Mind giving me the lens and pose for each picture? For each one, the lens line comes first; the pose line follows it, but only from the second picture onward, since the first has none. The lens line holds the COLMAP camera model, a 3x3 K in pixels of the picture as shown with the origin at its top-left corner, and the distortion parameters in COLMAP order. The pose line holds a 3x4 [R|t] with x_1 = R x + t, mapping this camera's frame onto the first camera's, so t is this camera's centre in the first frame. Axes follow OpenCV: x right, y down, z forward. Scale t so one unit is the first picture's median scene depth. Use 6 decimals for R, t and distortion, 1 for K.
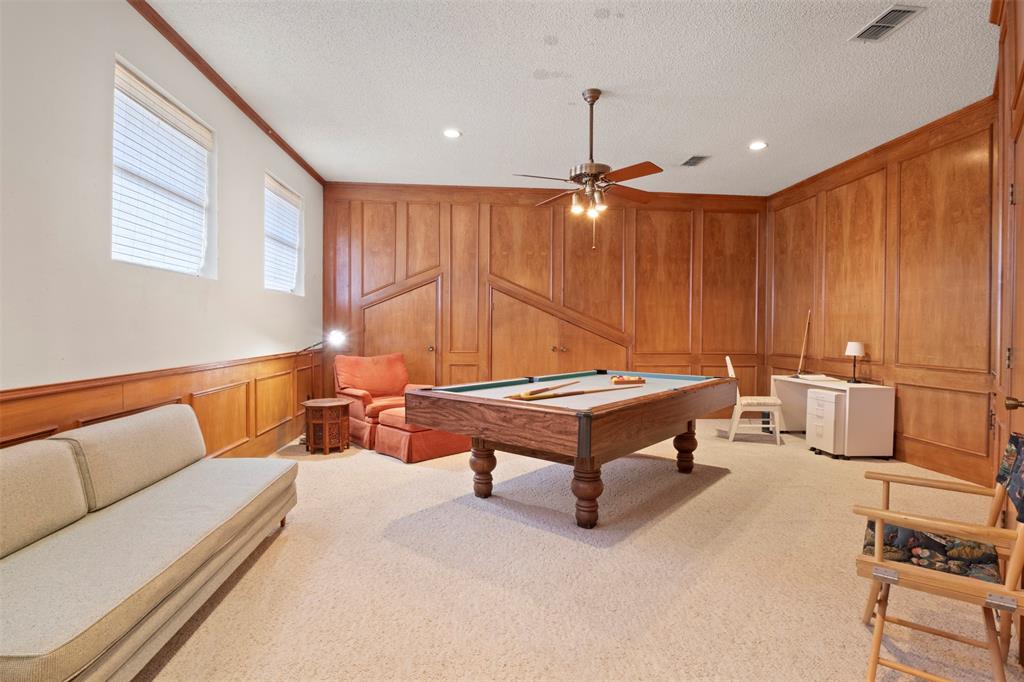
lens RADIAL K [[513.8, 0, 510.3], [0, 513.8, 339.3], [0, 0, 1]] dist [-0.015985, -0.001248]
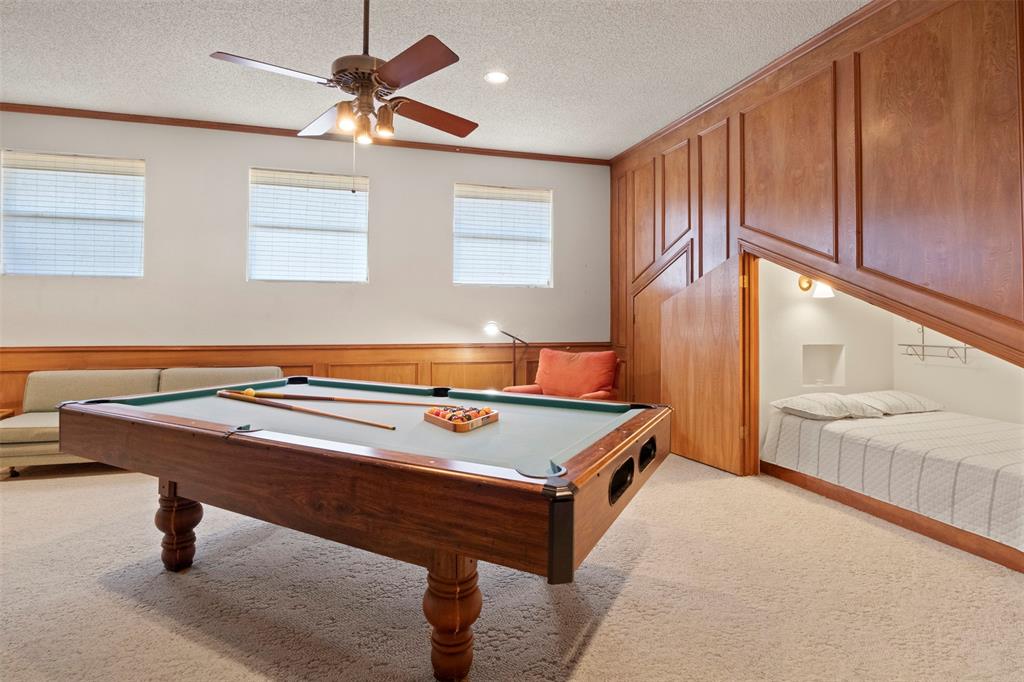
lens RADIAL K [[513.8, 0, 507.2], [0, 513.8, 315.7], [0, 0, 1]] dist [-0.015985, -0.001248]
pose [[0.212232, -0.009641, -0.977172, 0.551501], [-0.023297, 0.999617, -0.014923, -0.013040], [0.976942, 0.025932, 0.211926, 0.708057]]
